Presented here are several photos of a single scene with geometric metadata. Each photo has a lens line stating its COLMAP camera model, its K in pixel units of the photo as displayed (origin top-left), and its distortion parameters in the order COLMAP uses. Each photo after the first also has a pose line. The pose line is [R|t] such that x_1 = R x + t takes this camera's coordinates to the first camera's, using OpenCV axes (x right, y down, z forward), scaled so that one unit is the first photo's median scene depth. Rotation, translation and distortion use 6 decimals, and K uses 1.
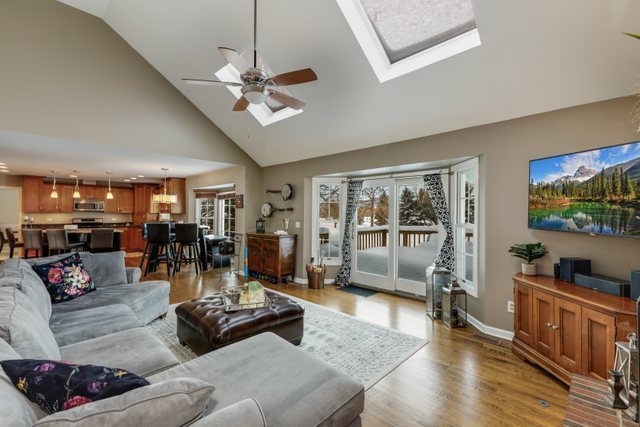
lens RADIAL K [[310.6, 0, 348.5], [0, 310.6, 209.9], [0, 0, 1]] dist [0.003628, 0.002605]
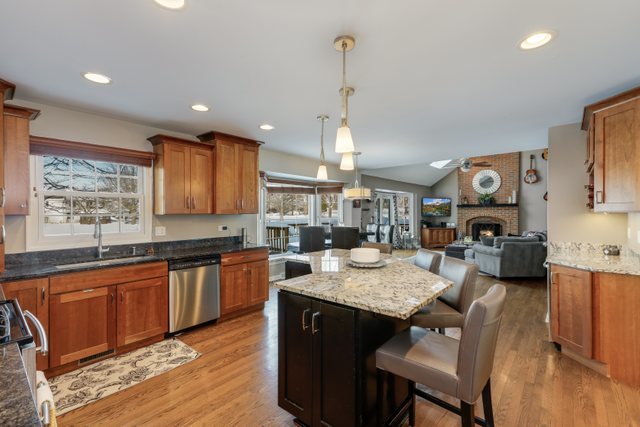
lens RADIAL K [[285.4, 0, 316.7], [0, 285.4, 215.1], [0, 0, 1]] dist [0.021538, -0.004698]
pose [[-0.055435, -0.012689, 0.998382, -2.596361], [-0.006499, 0.999903, 0.012347, 0.016127], [-0.998441, -0.005804, -0.055512, 2.324129]]
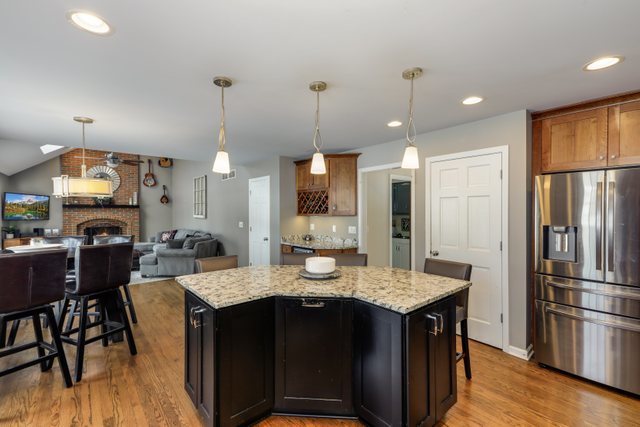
lens RADIAL K [[285.4, 0, 323.5], [0, 285.4, 212.7], [0, 0, 1]] dist [0.021538, -0.004698]
pose [[-0.995304, -0.001200, 0.096790, -1.961368], [-0.001518, 0.999994, -0.003220, 0.003454], [-0.096786, -0.003352, -0.995300, 2.839215]]
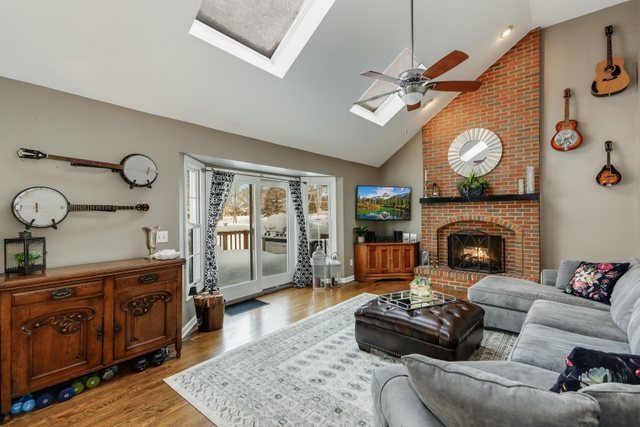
lens RADIAL K [[285.4, 0, 322.3], [0, 285.4, 214.2], [0, 0, 1]] dist [0.021538, -0.004698]
pose [[-0.079717, -0.006734, 0.996795, -1.132306], [0.000176, 0.999977, 0.006770, 0.010235], [-0.996817, 0.000715, -0.079714, 1.300213]]
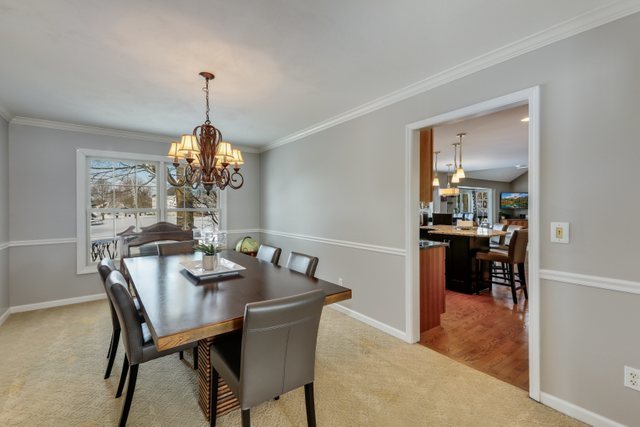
lens RADIAL K [[285.4, 0, 307.1], [0, 285.4, 207.4], [0, 0, 1]] dist [0.021538, -0.004698]
pose [[0.188362, -0.004618, 0.982089, -3.578202], [-0.007147, 0.999956, 0.006073, 0.038228], [-0.982074, -0.008163, 0.188321, 2.716676]]
